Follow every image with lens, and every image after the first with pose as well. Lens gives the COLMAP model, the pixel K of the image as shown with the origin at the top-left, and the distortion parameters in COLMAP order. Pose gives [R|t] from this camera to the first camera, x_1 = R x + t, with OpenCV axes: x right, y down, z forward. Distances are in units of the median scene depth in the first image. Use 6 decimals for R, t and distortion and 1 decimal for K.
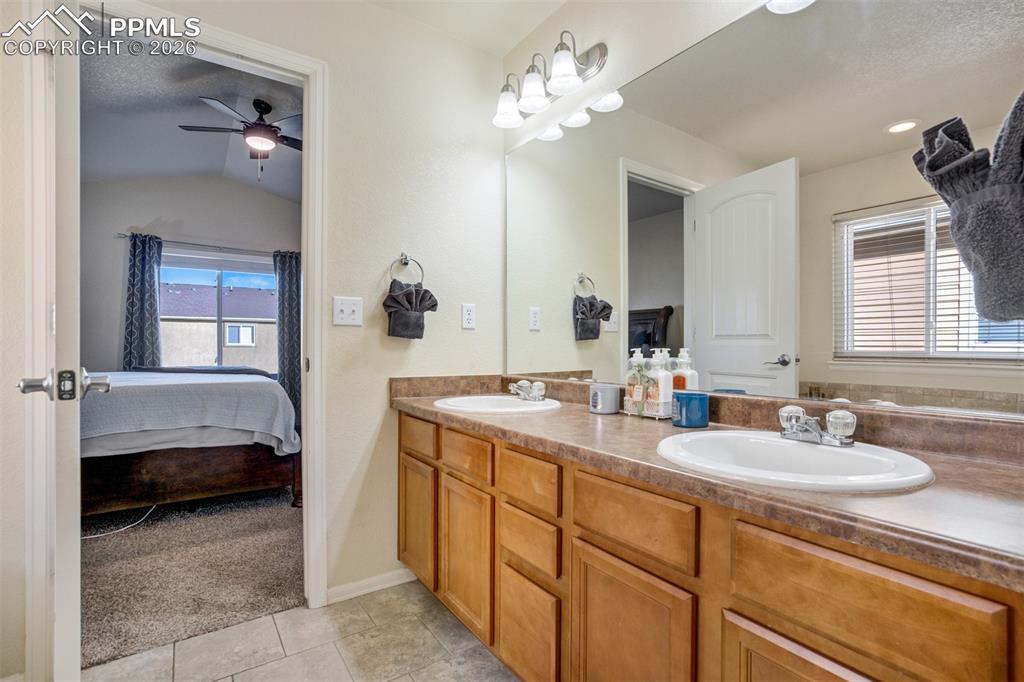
lens RADIAL K [[482.4, 0, 507.6], [0, 482.4, 350.1], [0, 0, 1]] dist [-0.031375, 0.012481]
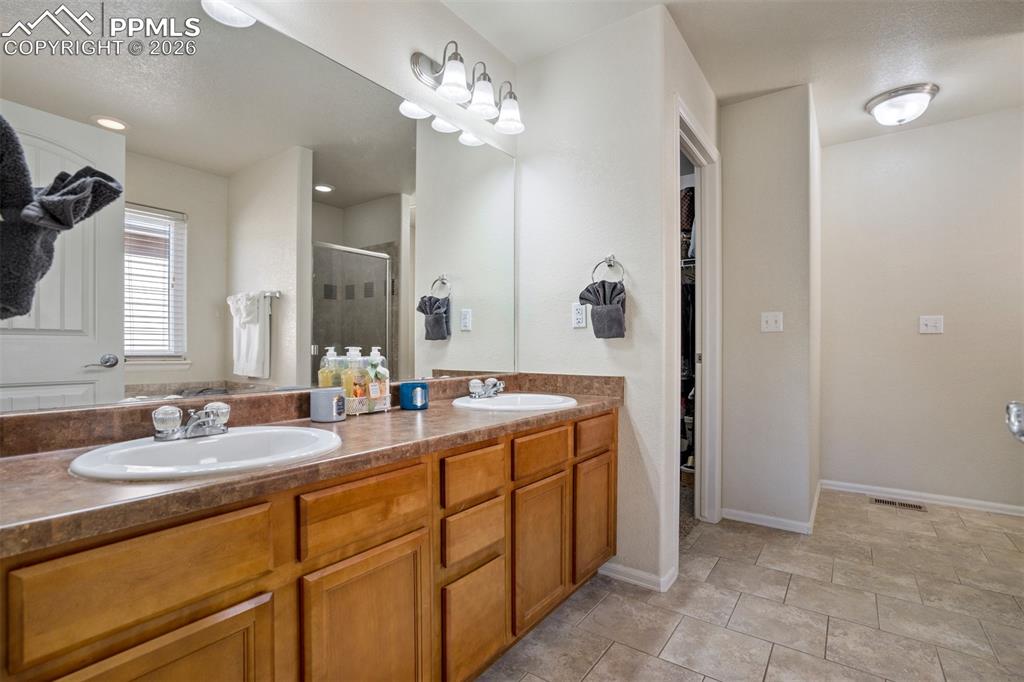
lens RADIAL K [[482.4, 0, 510.9], [0, 482.4, 344.3], [0, 0, 1]] dist [-0.031375, 0.012481]
pose [[-0.341142, 0.003549, 0.940005, -0.840275], [0.007577, 0.999971, -0.001026, -0.004987], [-0.939981, 0.006773, -0.341159, 1.156469]]
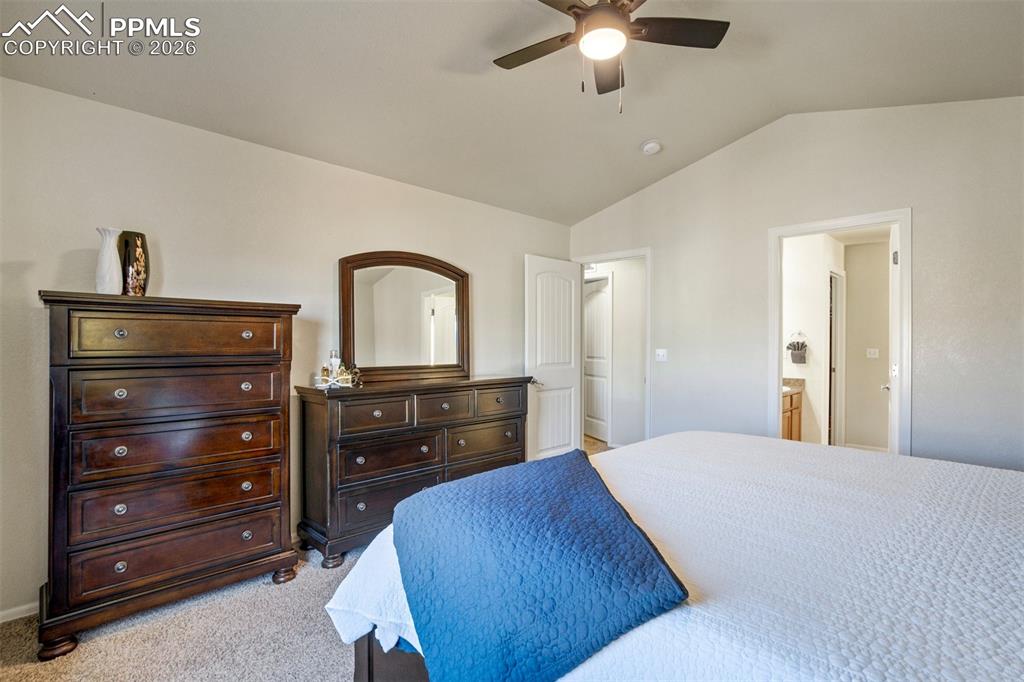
lens RADIAL K [[482.4, 0, 514.6], [0, 482.4, 340.9], [0, 0, 1]] dist [-0.031375, 0.012481]
pose [[-0.174952, -0.006321, 0.984557, -2.593201], [0.002758, 0.999972, 0.006910, -0.206746], [-0.984573, 0.003925, -0.174930, 2.961993]]
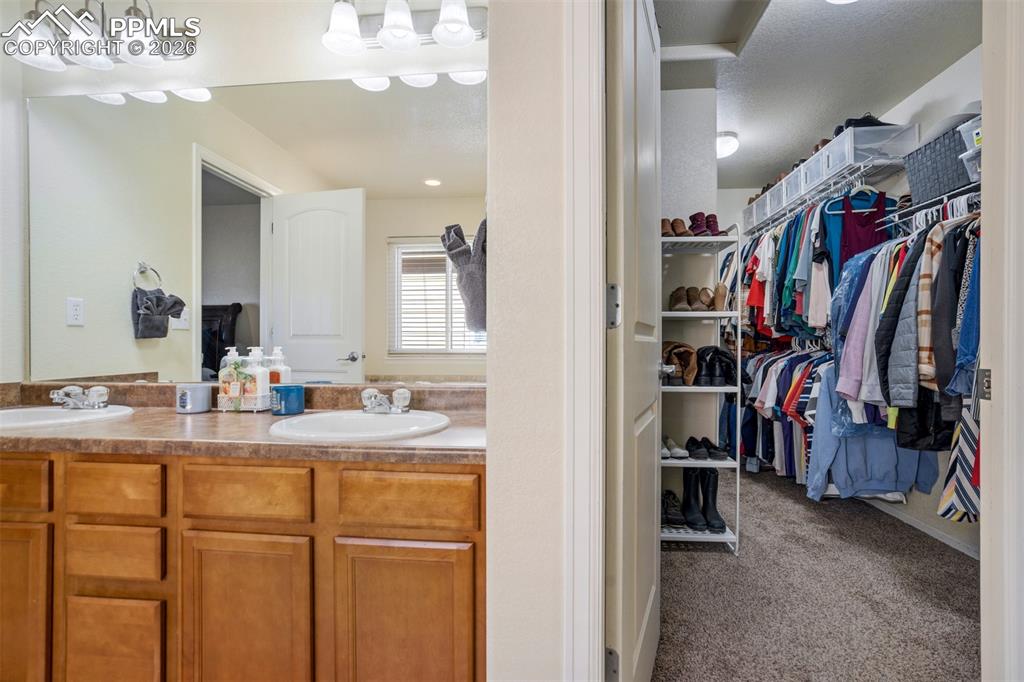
lens RADIAL K [[468.4, 0, 514.0], [0, 468.4, 341.2], [0, 0, 1]] dist [0.003793, 0.001763]
pose [[0.648130, 0.005638, 0.761509, -0.126526], [0.006988, 0.999886, -0.013350, 0.002181], [-0.761498, 0.013974, 0.648017, -0.143134]]
